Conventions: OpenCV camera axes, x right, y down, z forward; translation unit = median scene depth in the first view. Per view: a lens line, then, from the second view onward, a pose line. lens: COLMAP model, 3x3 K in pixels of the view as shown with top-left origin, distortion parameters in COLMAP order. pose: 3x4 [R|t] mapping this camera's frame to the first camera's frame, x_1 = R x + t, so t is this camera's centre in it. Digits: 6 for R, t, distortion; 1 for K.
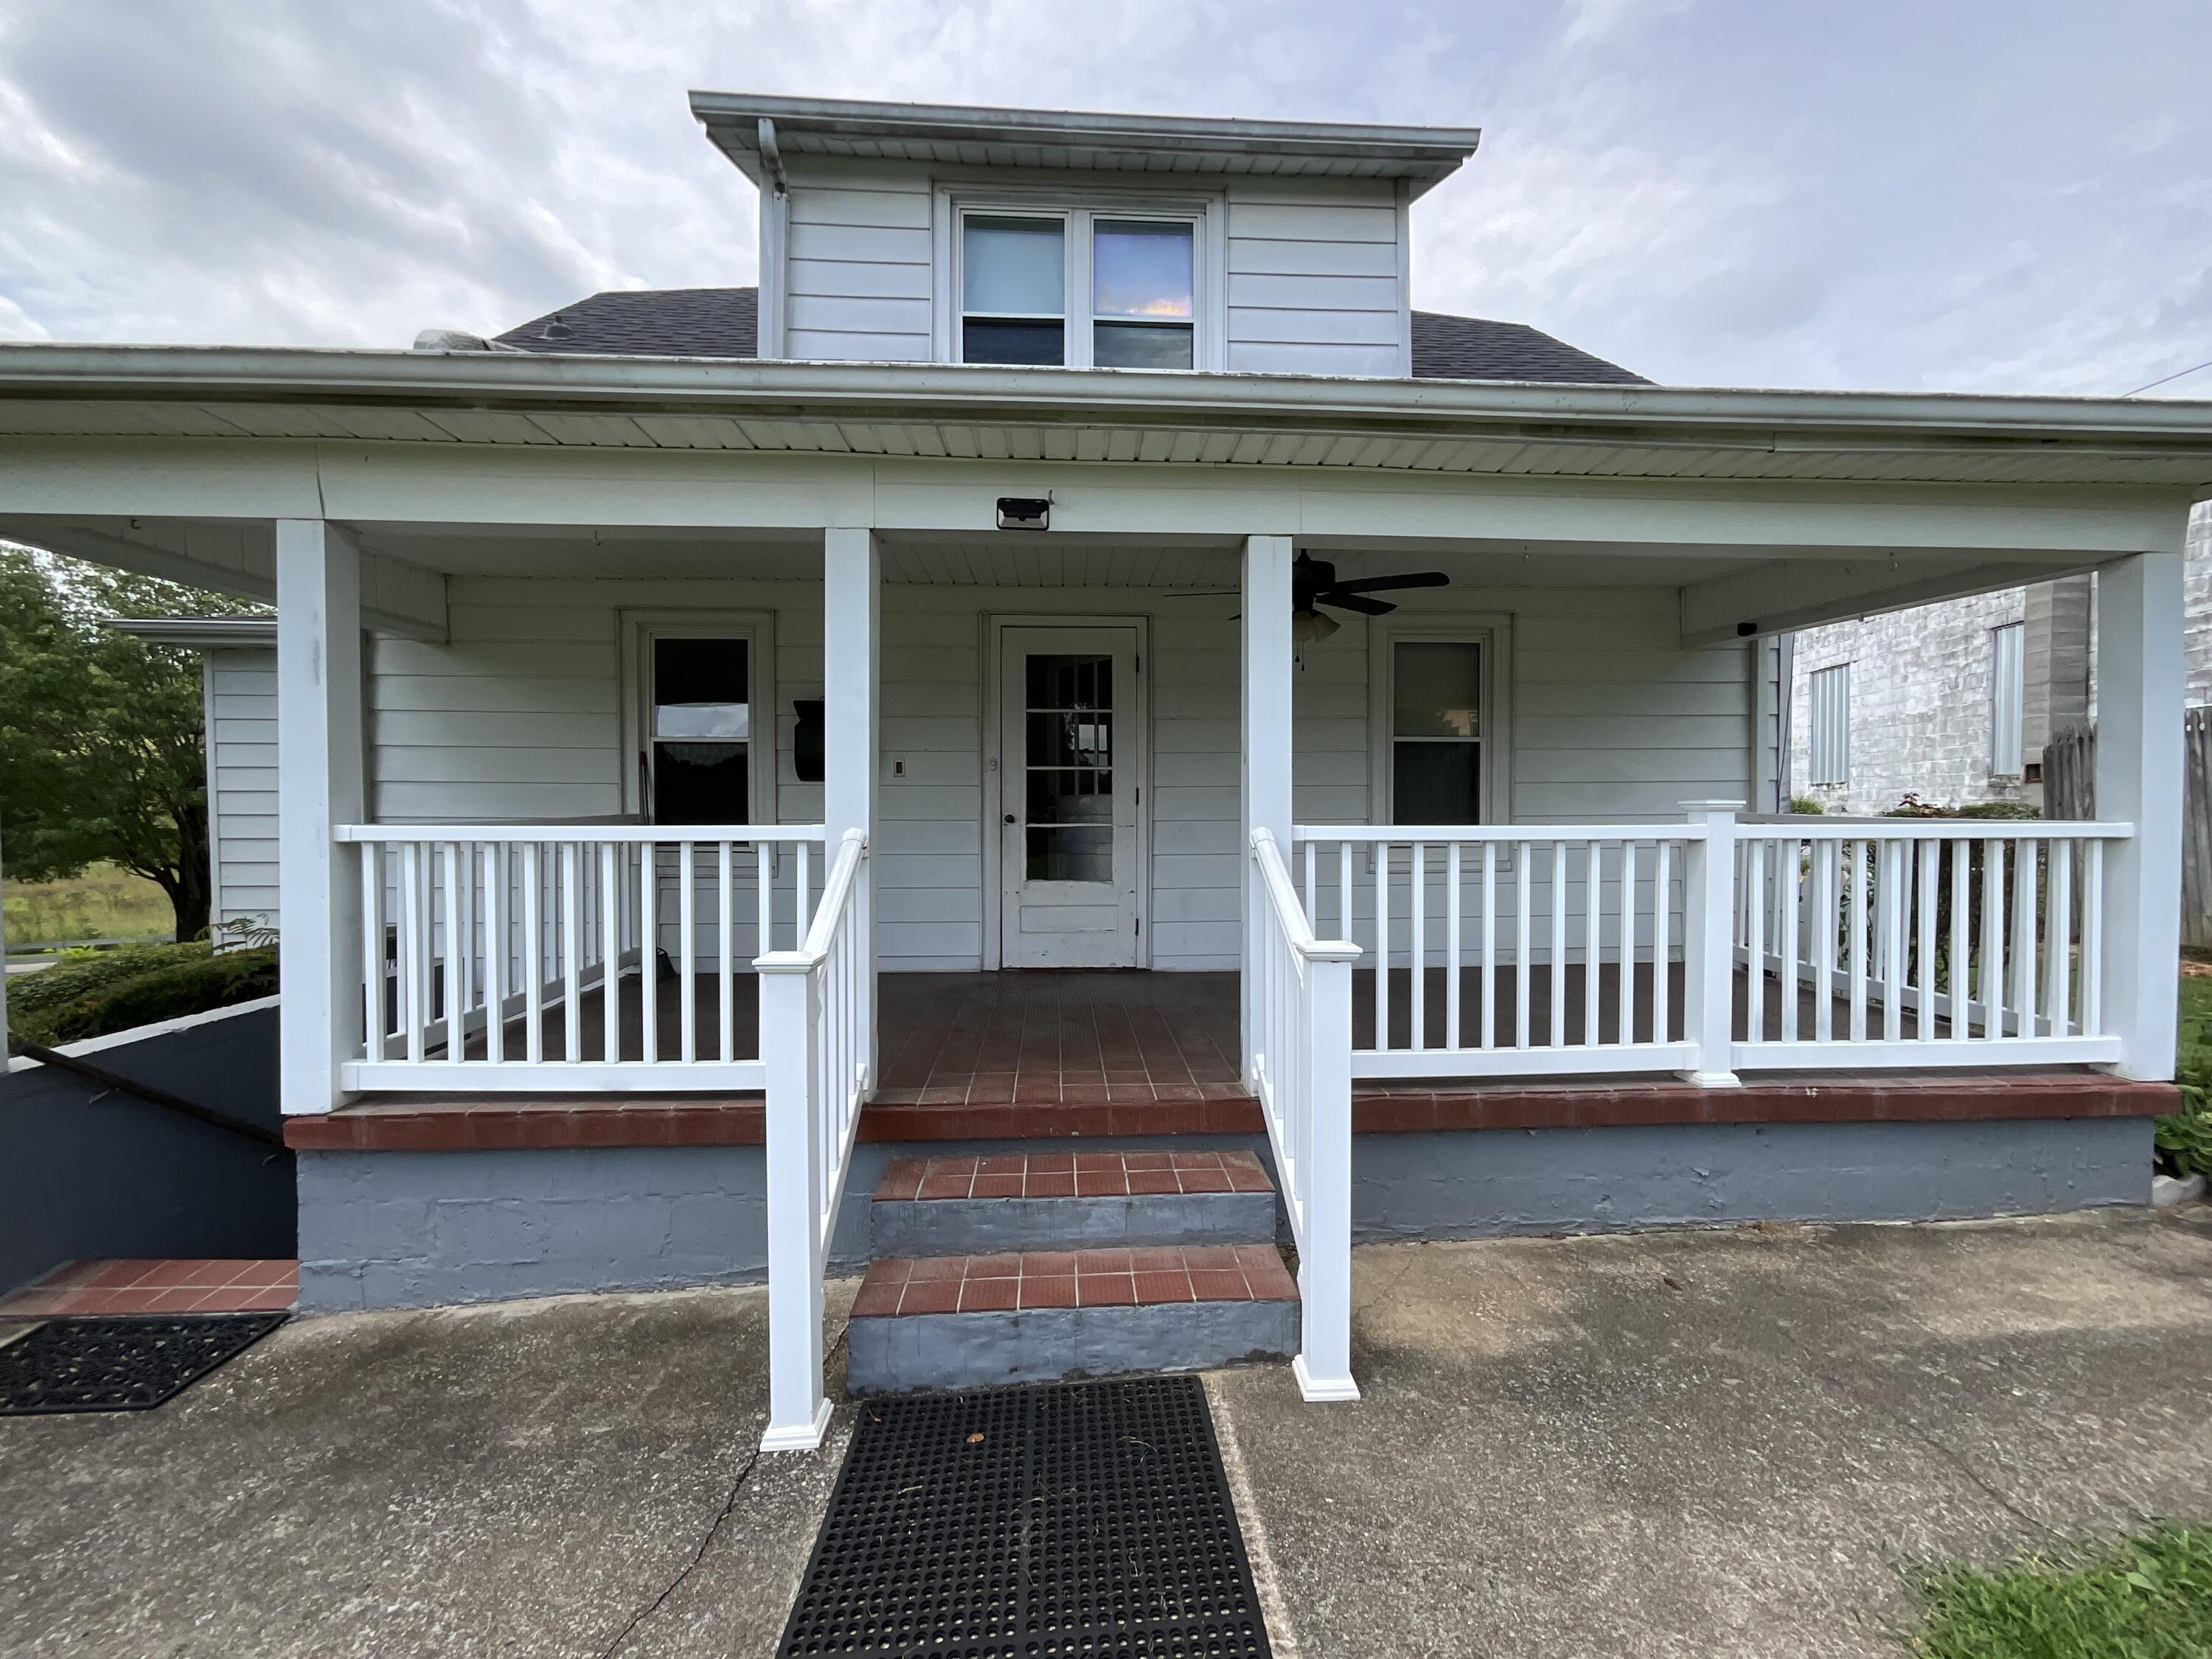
lens RADIAL K [[899.6, 0, 1106.1], [0, 899.6, 837.1], [0, 0, 1]] dist [0.000749, 0.000861]
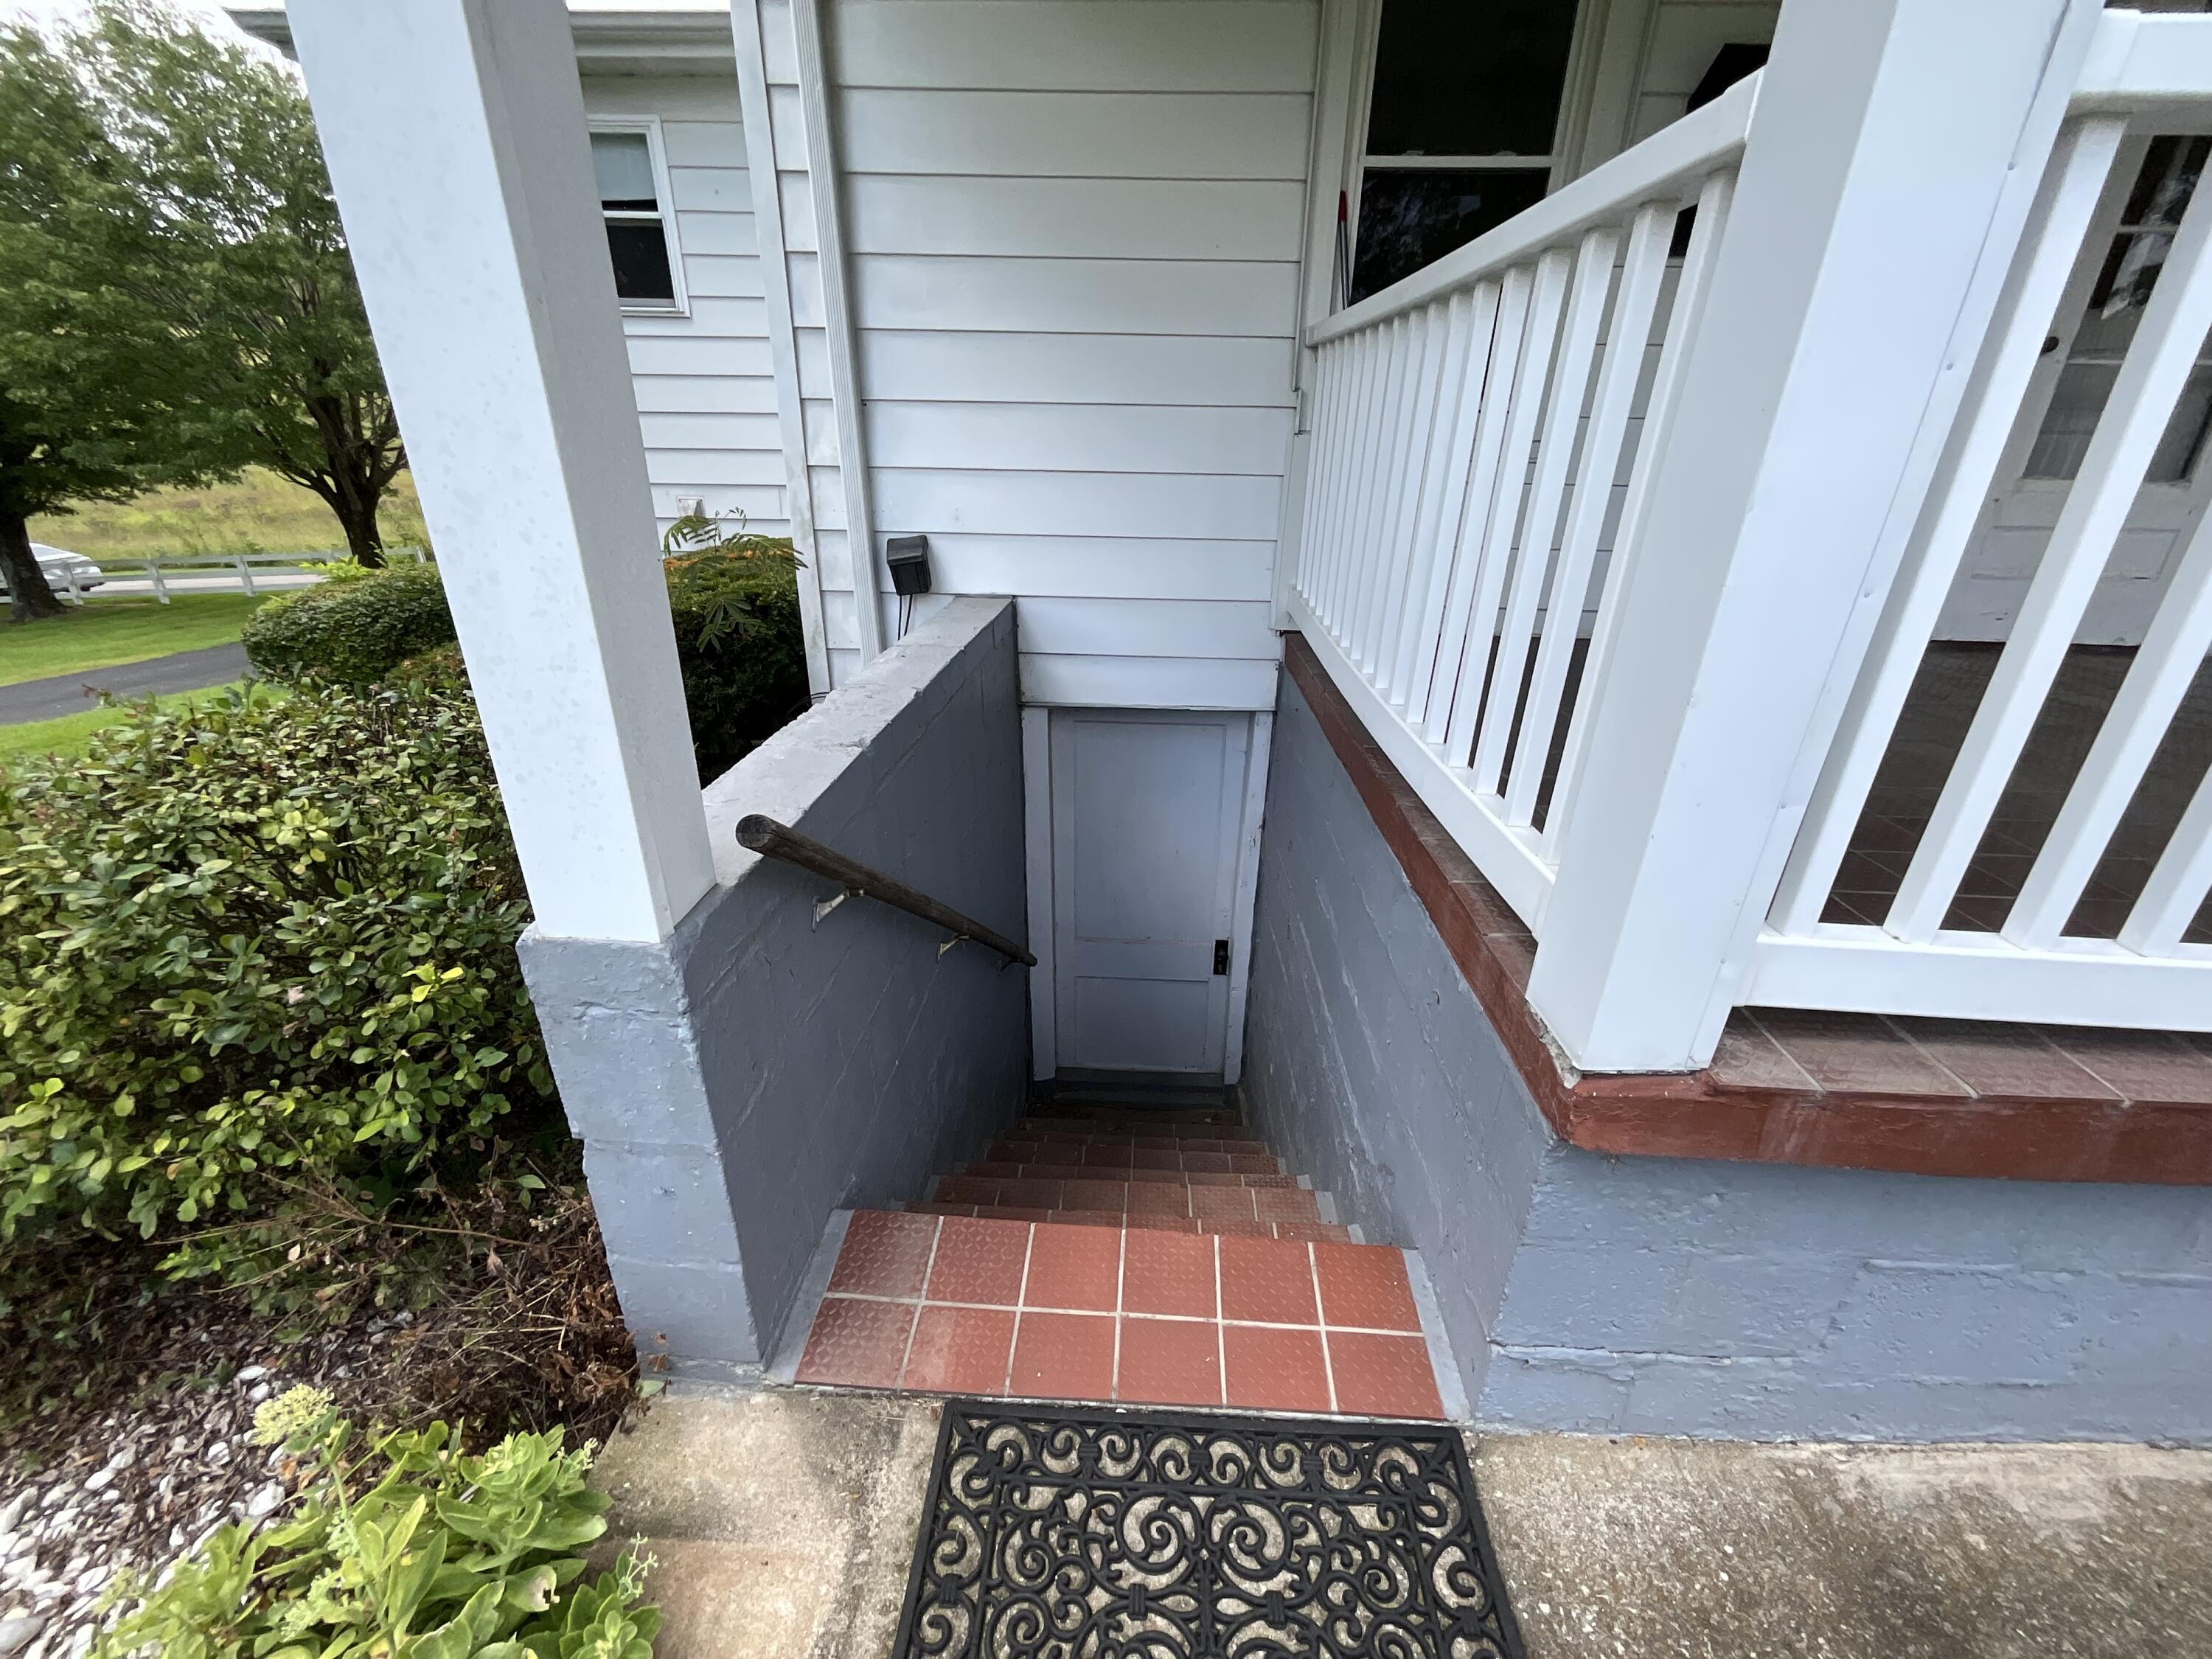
lens RADIAL K [[899.6, 0, 1102.8], [0, 899.6, 825.8], [0, 0, 1]] dist [0.000749, 0.000861]
pose [[0.995275, 0.050302, -0.083049, -0.187390], [-0.016038, 0.928758, 0.370339, 0.016673], [0.095762, -0.367257, 0.925177, 0.121390]]
